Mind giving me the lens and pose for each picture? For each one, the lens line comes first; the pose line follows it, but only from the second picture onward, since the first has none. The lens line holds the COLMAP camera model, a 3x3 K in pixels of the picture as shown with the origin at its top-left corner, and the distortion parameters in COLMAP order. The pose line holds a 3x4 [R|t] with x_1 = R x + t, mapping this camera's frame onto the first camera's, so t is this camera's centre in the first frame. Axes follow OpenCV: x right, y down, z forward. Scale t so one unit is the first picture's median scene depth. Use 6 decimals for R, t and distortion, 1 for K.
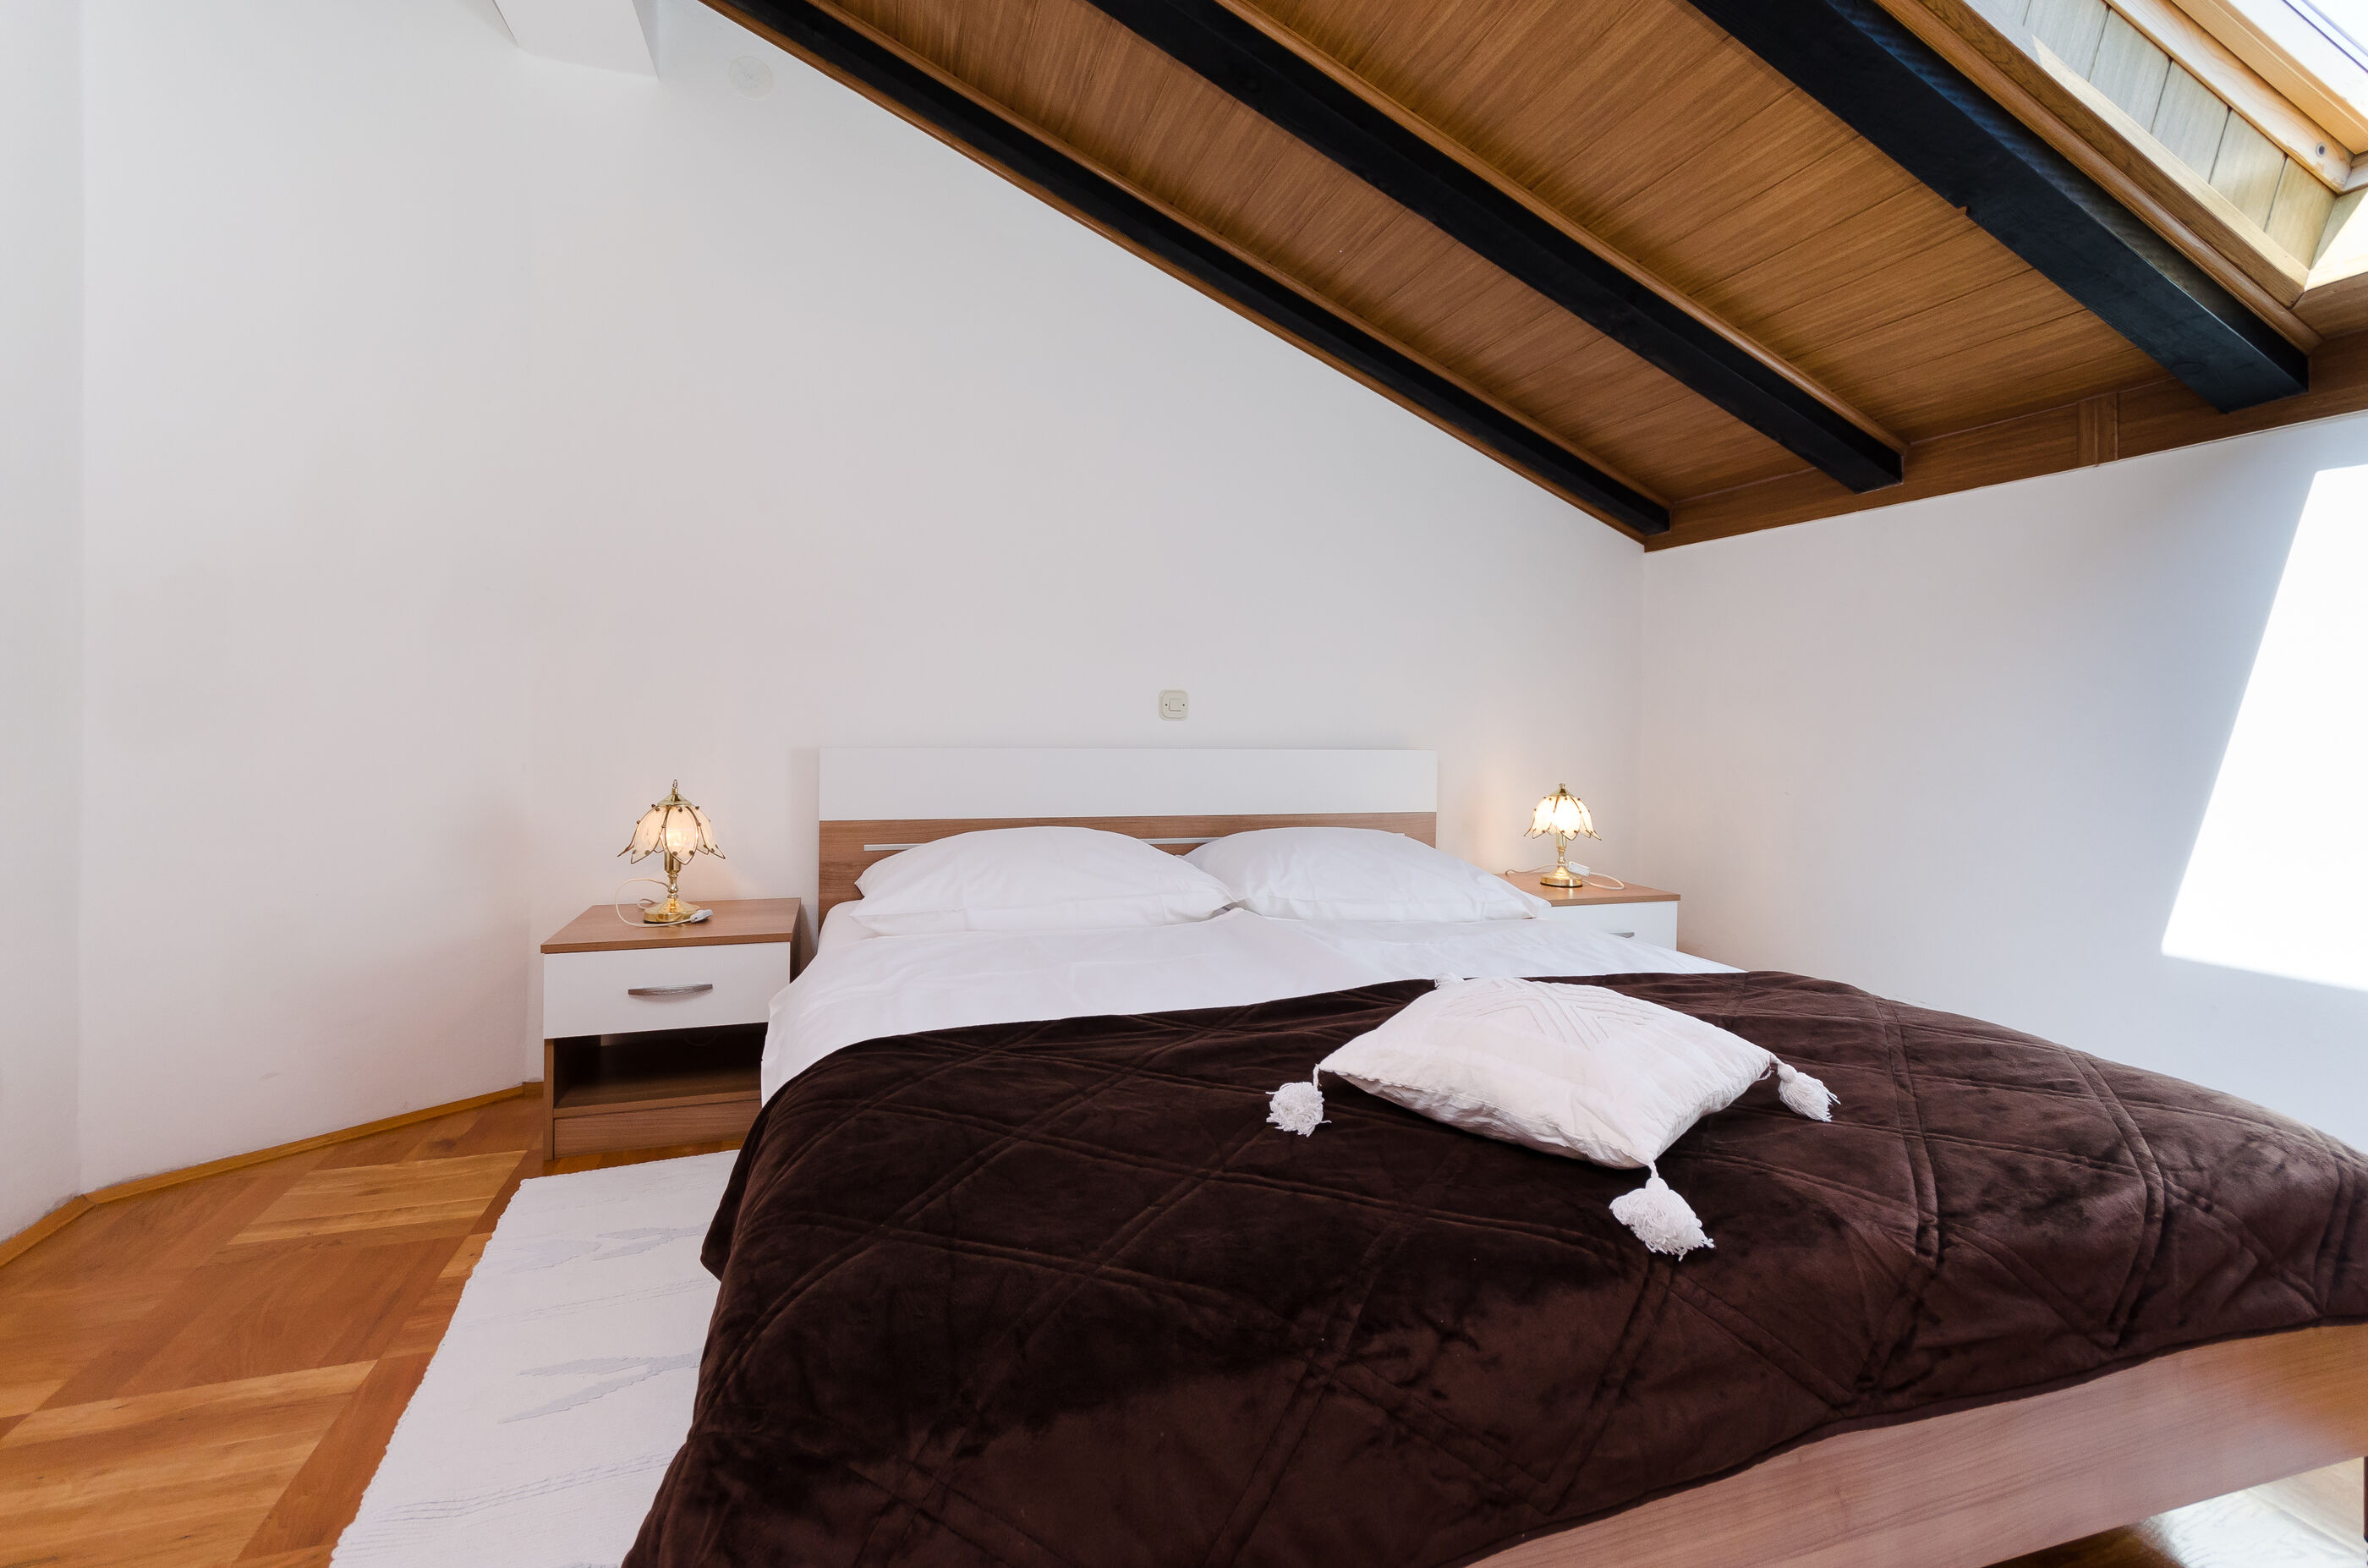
lens RADIAL K [[1049.2, 0, 1177.2], [0, 1049.2, 754.2], [0, 0, 1]] dist [-0.000081, 0.000023]
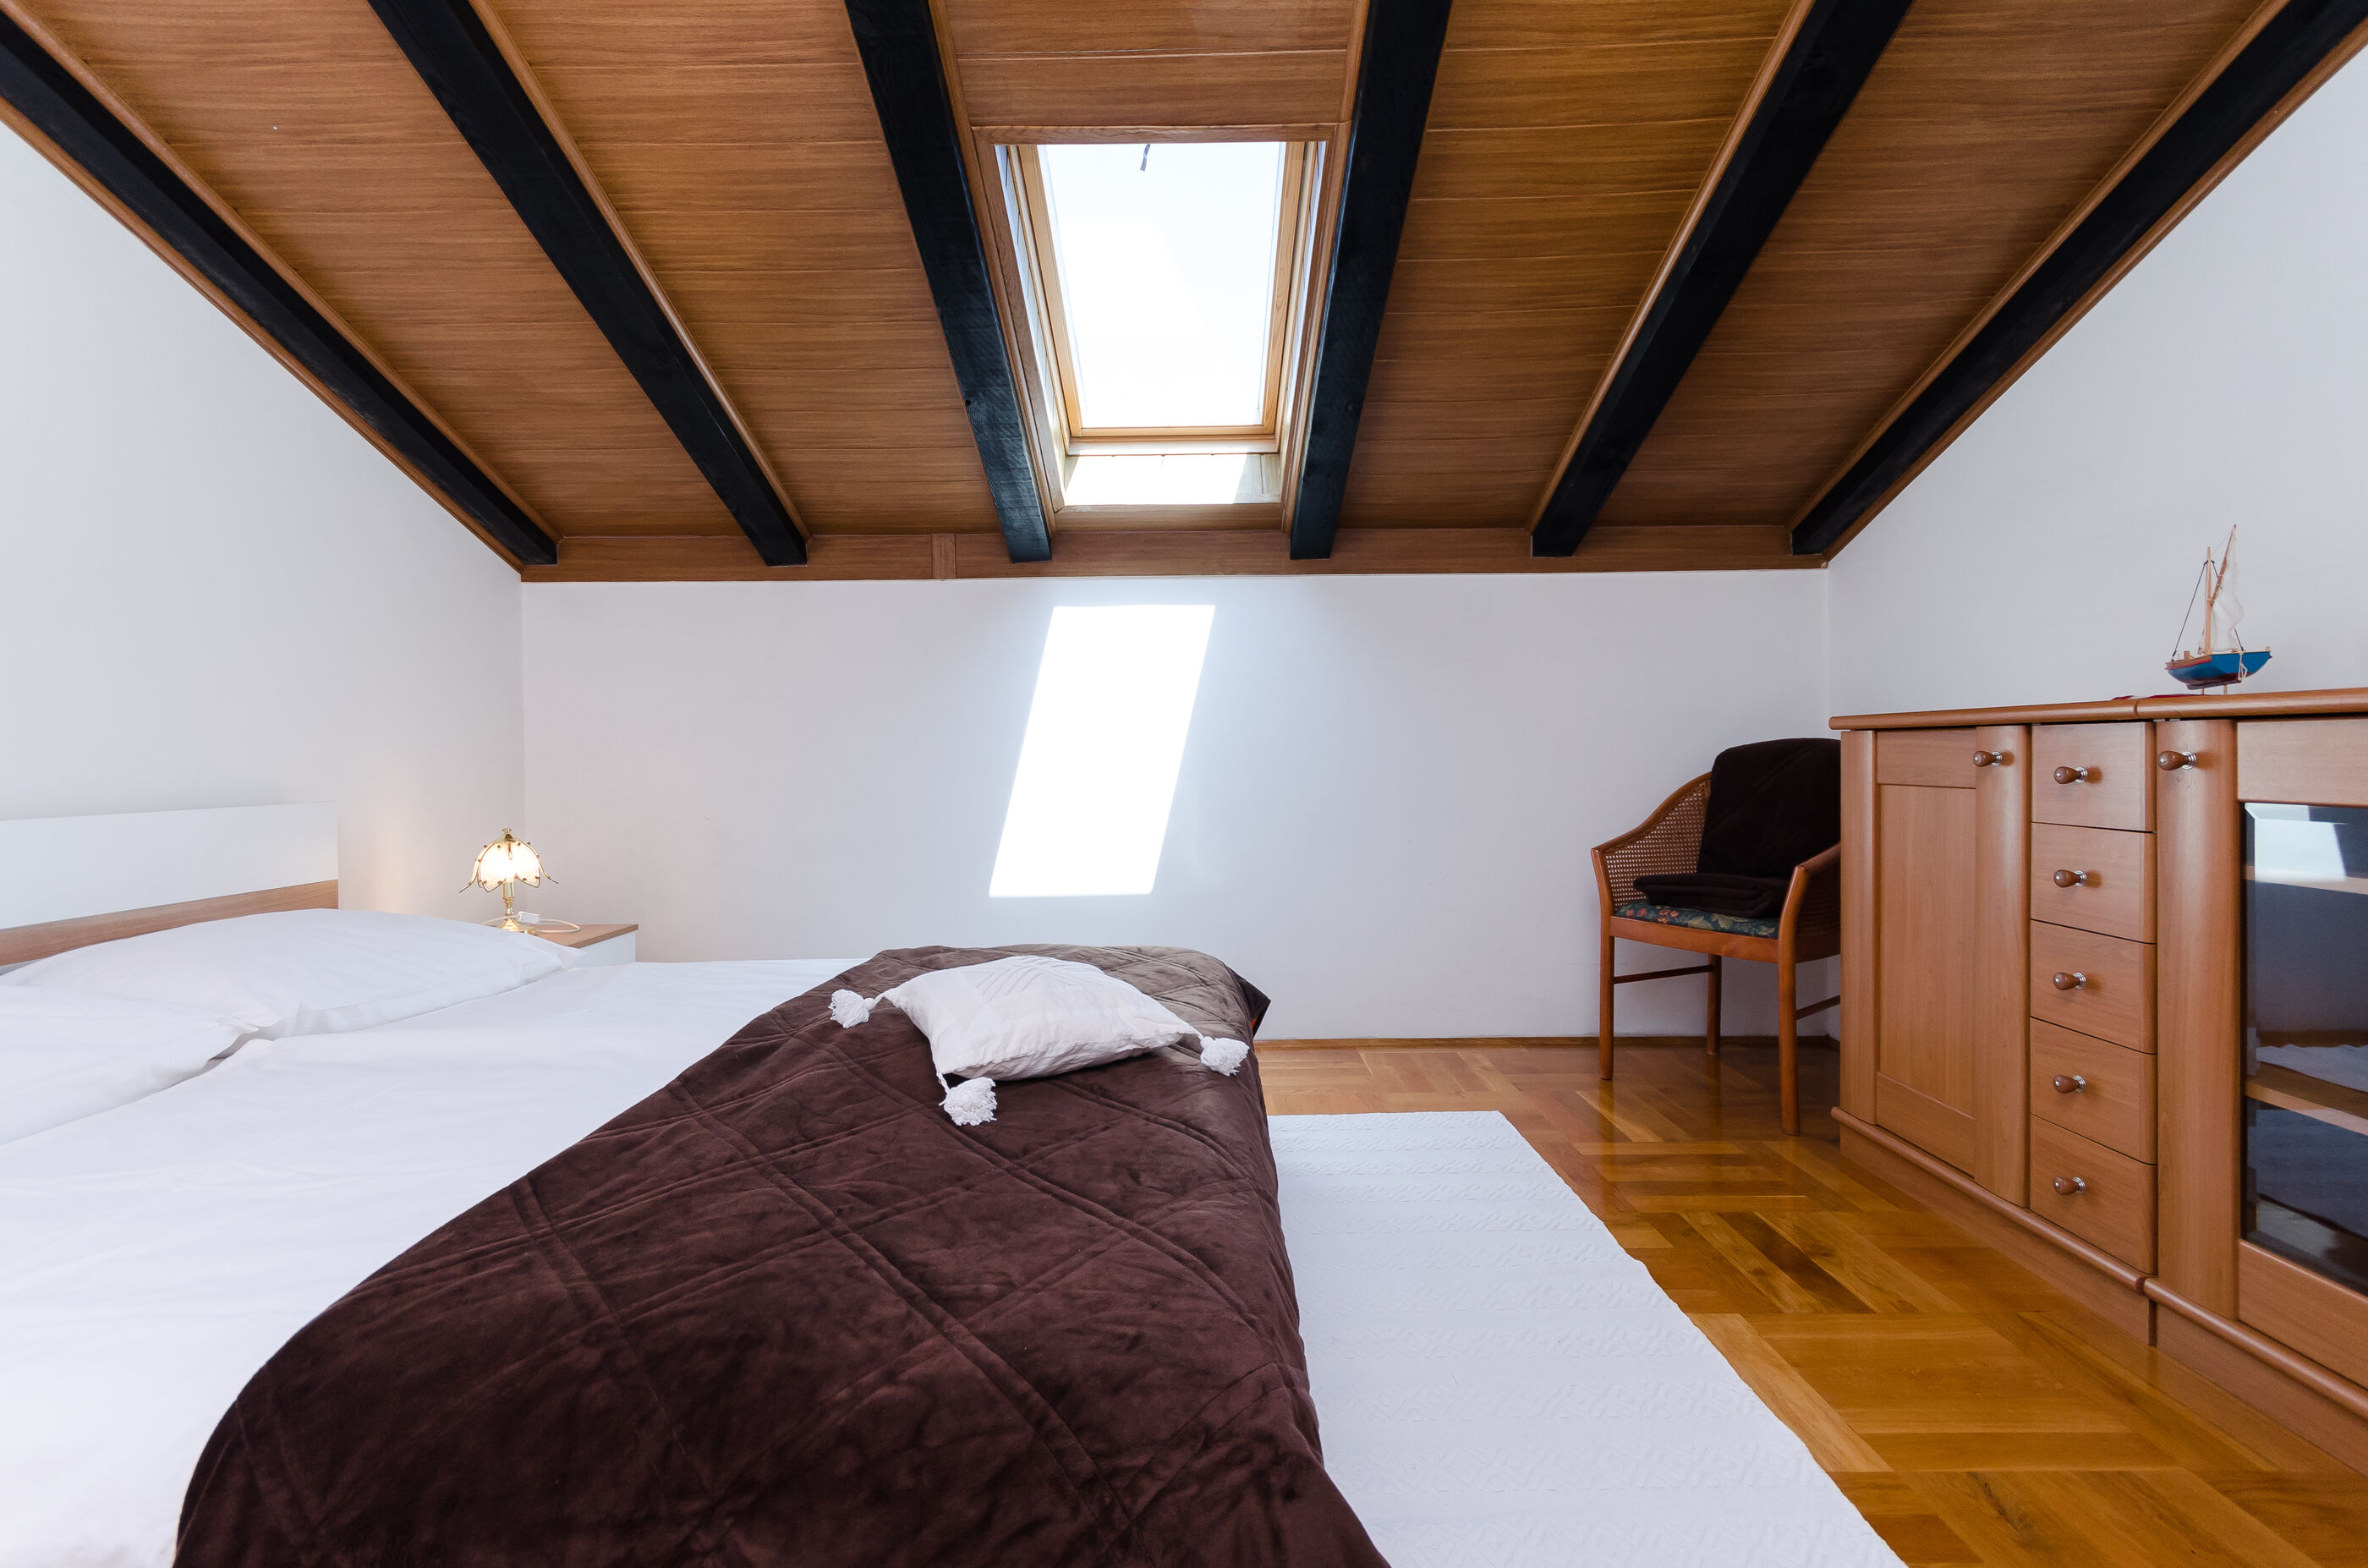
lens RADIAL K [[1048.4, 0, 1184.0], [0, 1048.4, 784.0], [0, 0, 1]] dist [-0.000613, -0.000037]
pose [[0.303116, -0.043288, 0.951970, -0.447398], [0.048524, 0.998373, 0.029948, -0.012818], [-0.951717, 0.037116, 0.304724, 0.225196]]
